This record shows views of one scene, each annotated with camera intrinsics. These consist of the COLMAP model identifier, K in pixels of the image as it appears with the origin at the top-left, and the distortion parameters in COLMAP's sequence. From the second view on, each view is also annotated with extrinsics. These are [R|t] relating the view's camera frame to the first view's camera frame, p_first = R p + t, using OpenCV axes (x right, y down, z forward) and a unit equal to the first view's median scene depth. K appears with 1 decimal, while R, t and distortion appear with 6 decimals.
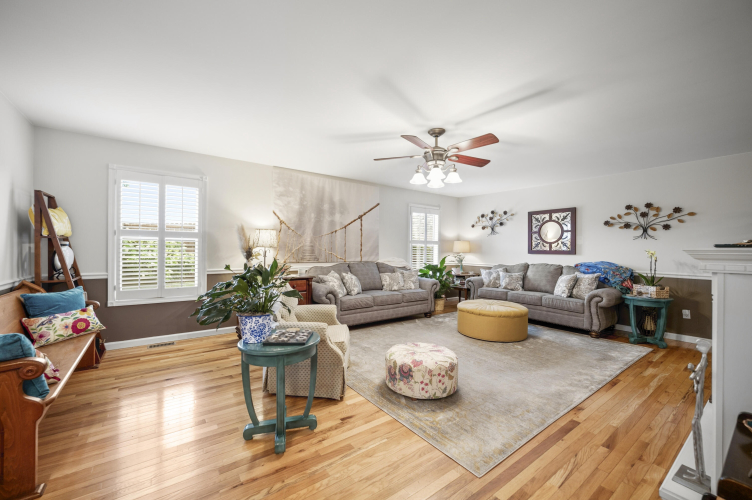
lens RADIAL K [[300.8, 0, 374.0], [0, 300.8, 251.4], [0, 0, 1]] dist [0.001388, 0.000430]
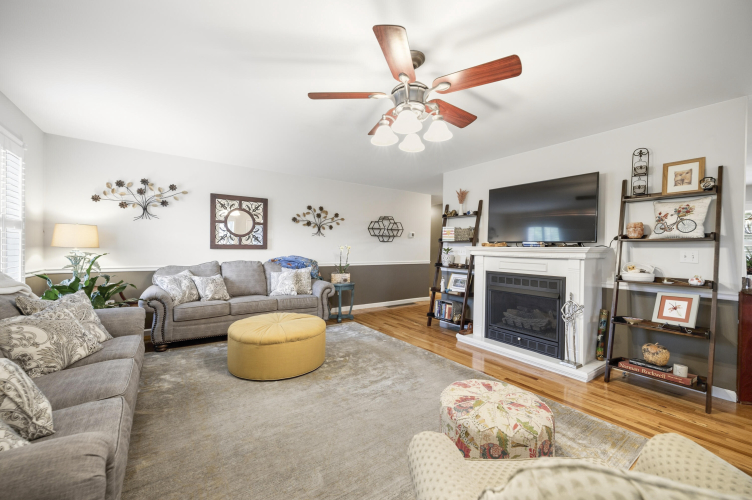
lens RADIAL K [[300.8, 0, 372.9], [0, 300.8, 251.5], [0, 0, 1]] dist [0.001388, 0.000430]
pose [[0.016950, -0.020910, 0.999638, -0.299395], [-0.005132, 0.999766, 0.021000, -0.004879], [-0.999843, -0.005487, 0.016839, 0.737715]]
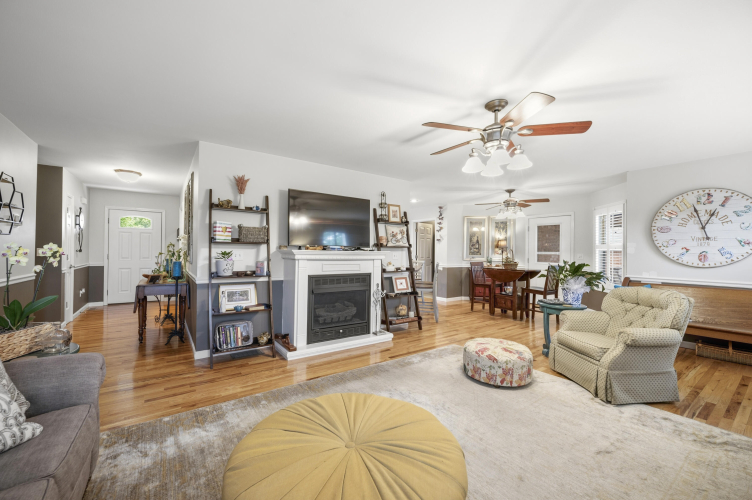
lens RADIAL K [[300.8, 0, 373.8], [0, 300.8, 252.6], [0, 0, 1]] dist [0.001388, 0.000430]
pose [[-0.999680, -0.019924, 0.015605, 0.349426], [-0.019805, 0.999774, 0.007786, -0.005515], [-0.015757, 0.007474, -0.999848, 1.237725]]
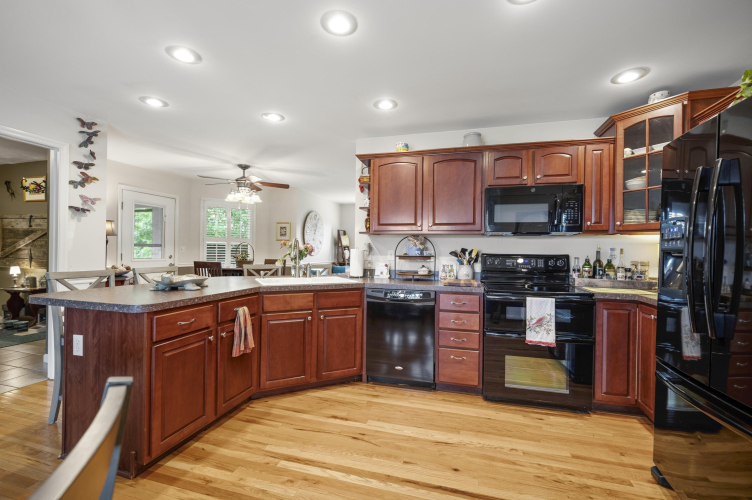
lens RADIAL K [[329.5, 0, 373.7], [0, 329.5, 250.6], [0, 0, 1]] dist [0.001468, -0.000085]
pose [[0.609668, -0.001211, -0.792656, 0.916551], [-0.013316, 0.999842, -0.011769, 0.014112], [0.792545, 0.017731, 0.609555, -0.366496]]
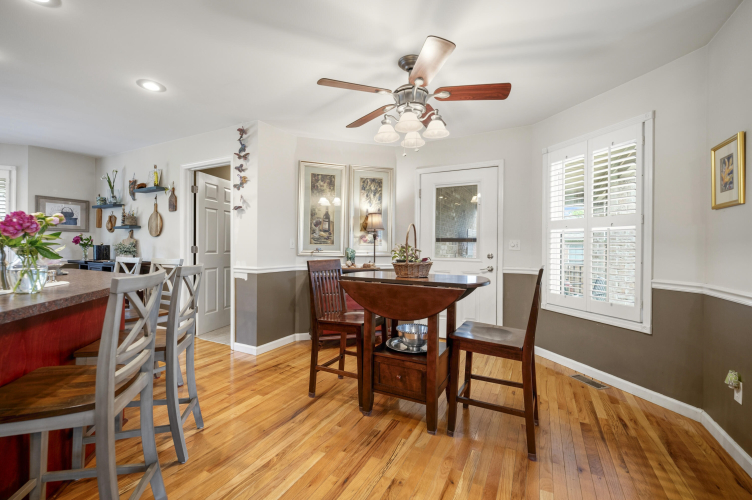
lens RADIAL K [[329.5, 0, 377.7], [0, 329.5, 247.6], [0, 0, 1]] dist [0.001468, -0.000085]
pose [[-0.893758, -0.016435, -0.448248, 0.070212], [-0.018794, 0.999823, 0.000816, 0.015604], [0.448155, 0.009154, -0.893909, 0.398142]]
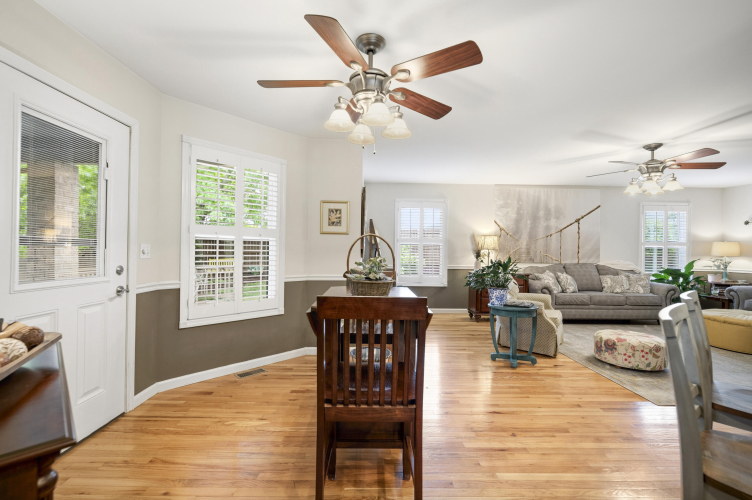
lens RADIAL K [[329.5, 0, 376.0], [0, 329.5, 251.2], [0, 0, 1]] dist [0.001468, -0.000085]
pose [[0.816215, 0.003112, -0.577740, 0.052674], [-0.007689, 0.999955, -0.005476, 0.004116], [0.577698, 0.008912, 0.816202, -0.396804]]
